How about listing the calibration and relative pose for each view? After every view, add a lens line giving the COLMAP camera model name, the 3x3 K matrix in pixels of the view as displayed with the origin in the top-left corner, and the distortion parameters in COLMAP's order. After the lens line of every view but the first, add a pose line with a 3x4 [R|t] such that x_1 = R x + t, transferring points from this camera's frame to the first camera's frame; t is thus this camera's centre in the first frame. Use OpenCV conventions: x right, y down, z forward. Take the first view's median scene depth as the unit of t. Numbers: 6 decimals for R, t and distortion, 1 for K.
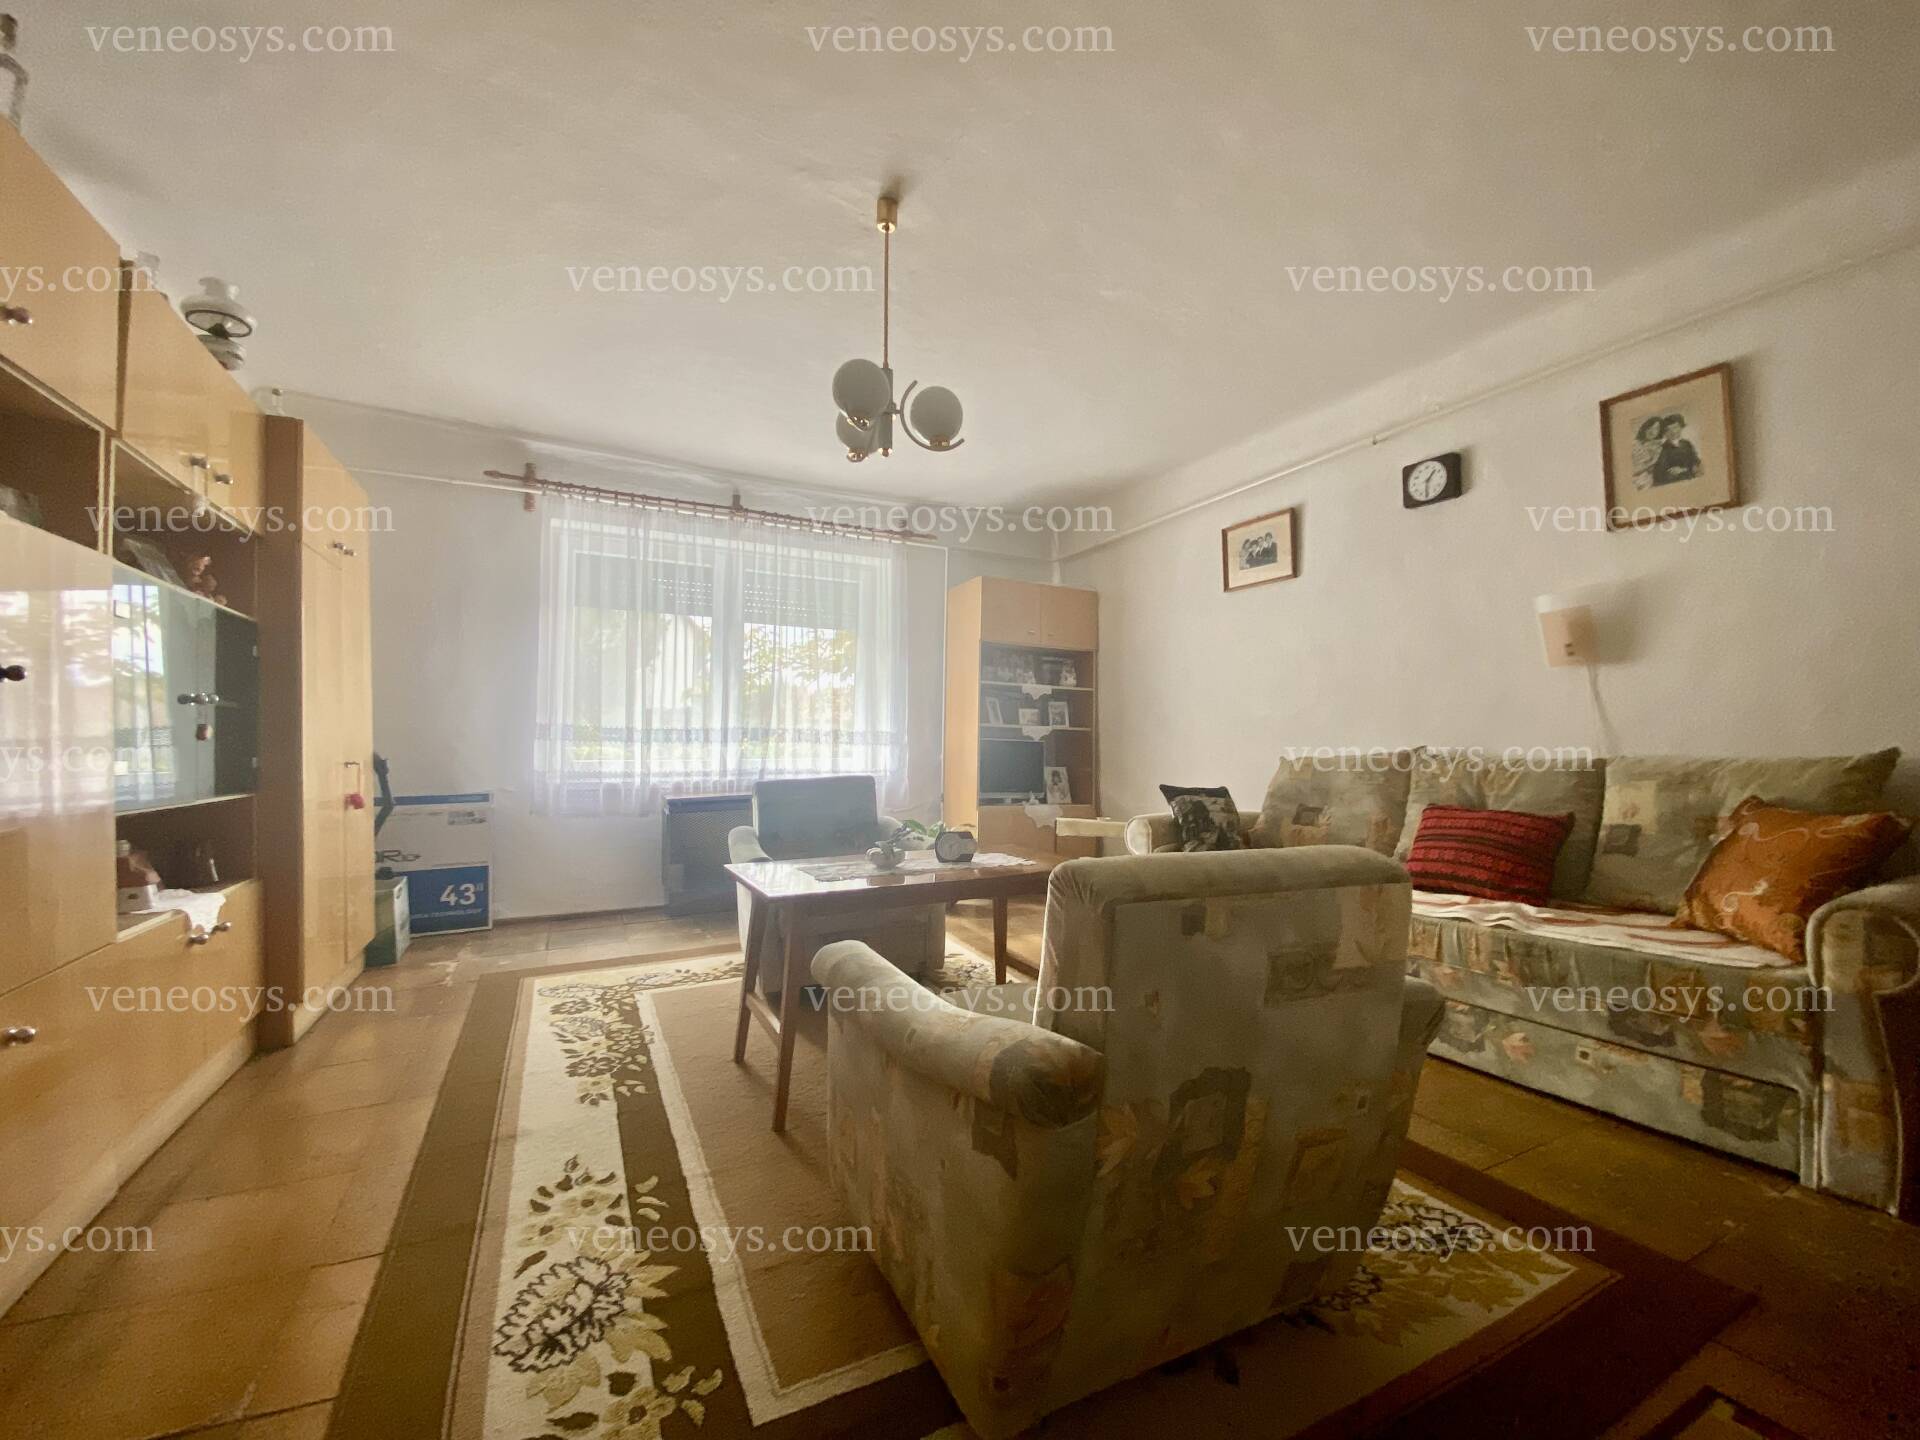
lens RADIAL K [[773.9, 0, 953.4], [0, 773.9, 723.7], [0, 0, 1]] dist [0.025111, -0.024014]
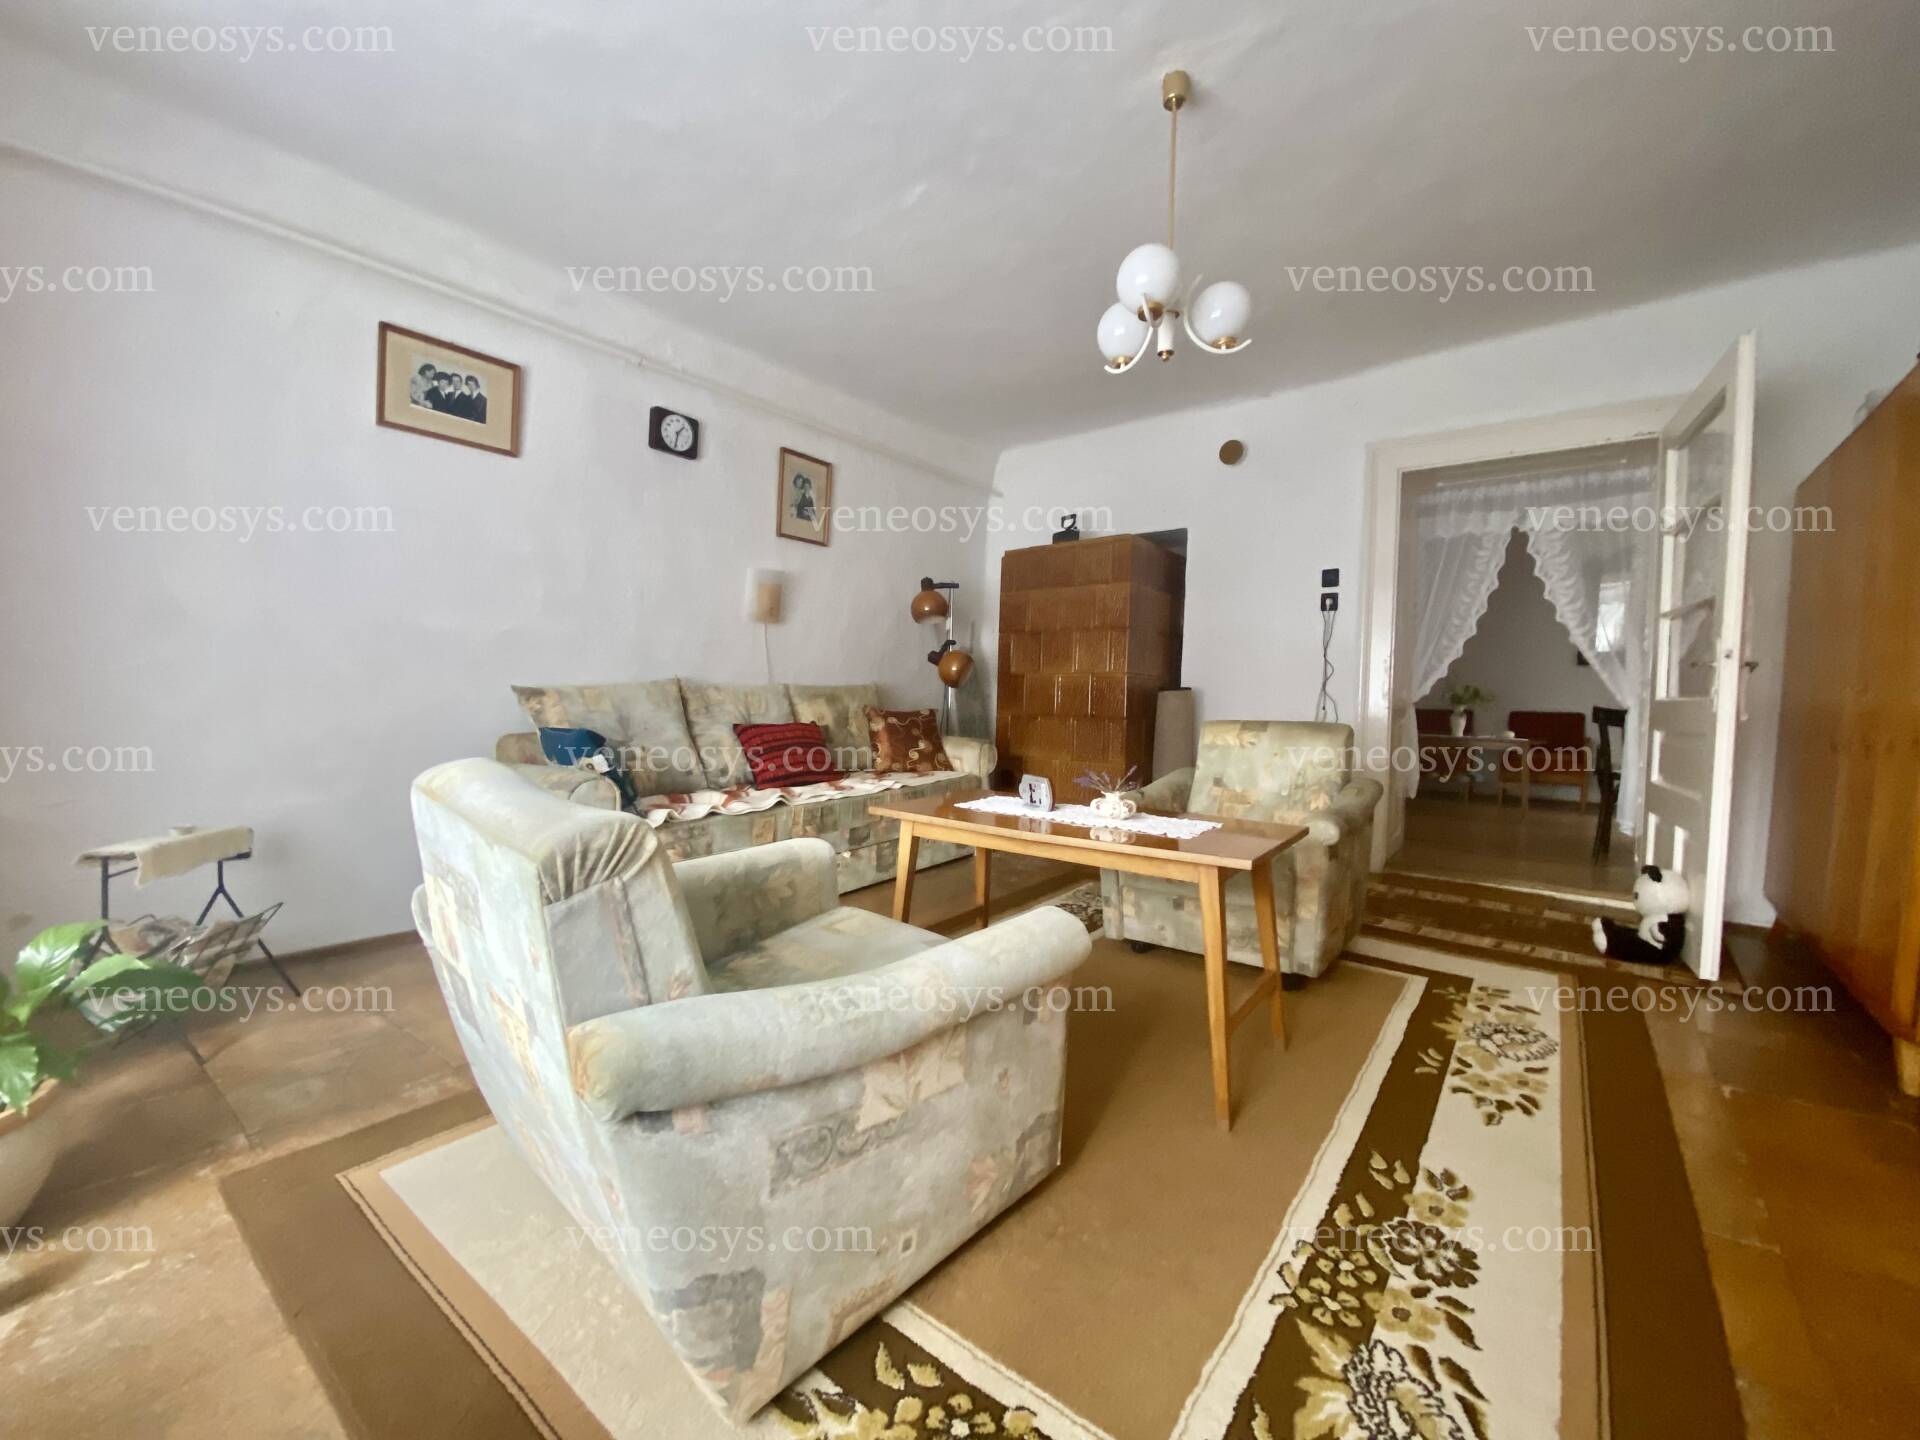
lens RADIAL K [[773.9, 0, 953.4], [0, 773.9, 723.7], [0, 0, 1]] dist [0.025111, -0.024014]
pose [[-0.437221, -0.054775, 0.897684, -0.849405], [-0.043673, 0.998259, 0.039641, 0.054706], [-0.898293, -0.021873, -0.438852, 1.668331]]
